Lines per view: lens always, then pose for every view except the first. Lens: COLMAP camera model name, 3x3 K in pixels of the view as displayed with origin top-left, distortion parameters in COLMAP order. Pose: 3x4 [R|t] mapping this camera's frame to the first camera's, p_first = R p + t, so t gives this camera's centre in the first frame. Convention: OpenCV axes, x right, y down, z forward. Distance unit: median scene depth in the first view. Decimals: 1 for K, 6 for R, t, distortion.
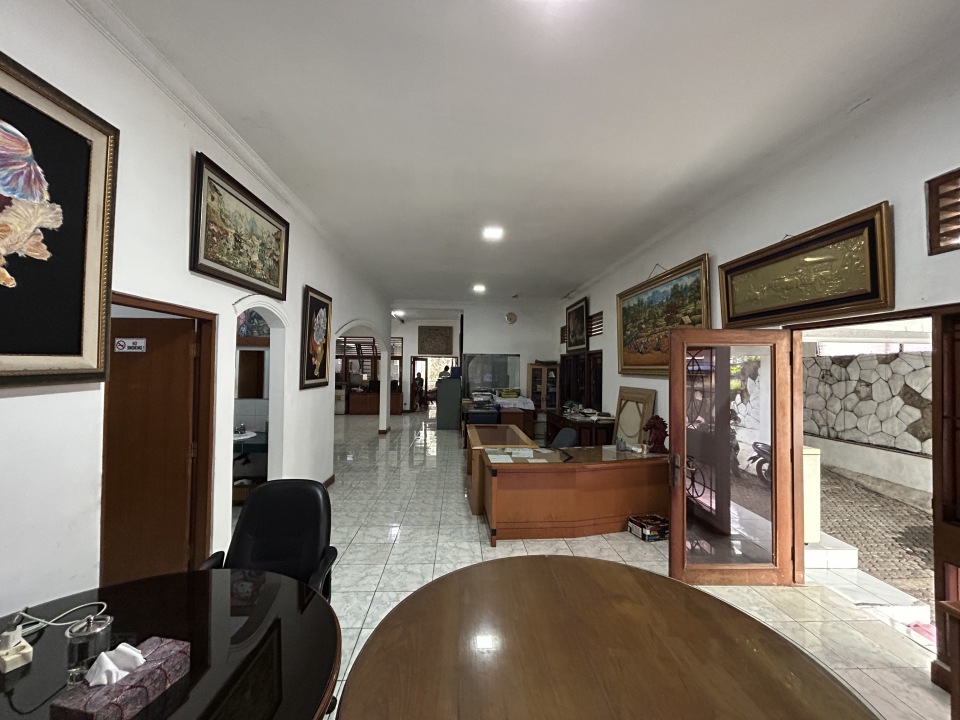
lens RADIAL K [[388.9, 0, 479.1], [0, 388.9, 360.1], [0, 0, 1]] dist [0.002424, 0.000096]
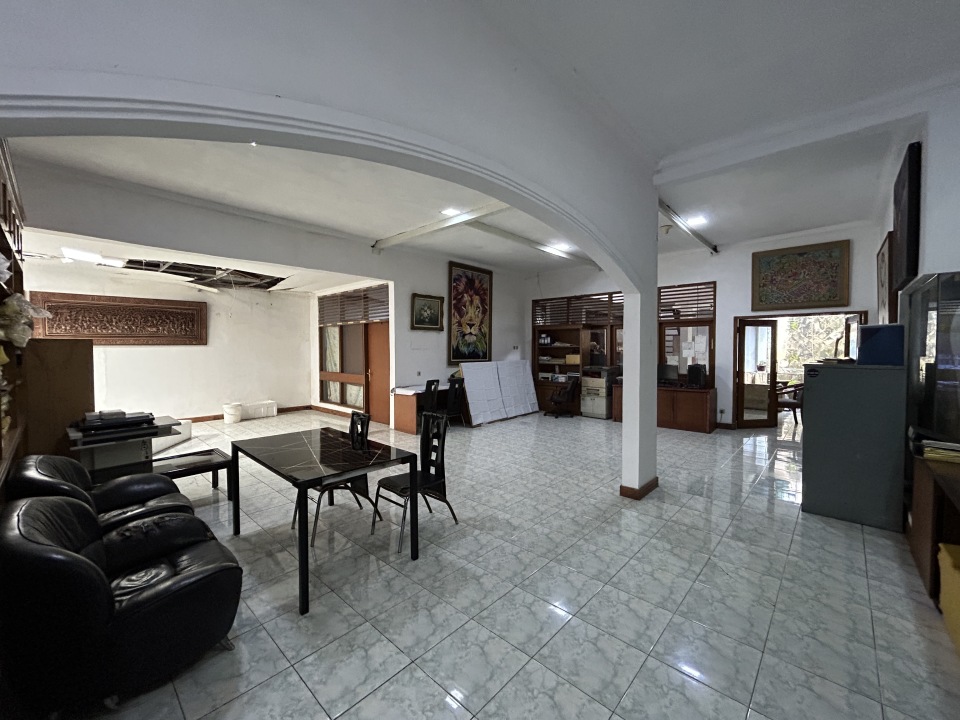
lens RADIAL K [[388.9, 0, 478.2], [0, 388.9, 358.0], [0, 0, 1]] dist [0.002424, 0.000096]
pose [[0.696786, 0.005817, -0.717256, -0.101835], [0.024236, 0.999205, 0.031648, 0.040315], [0.716870, -0.039435, 0.696091, 0.924858]]
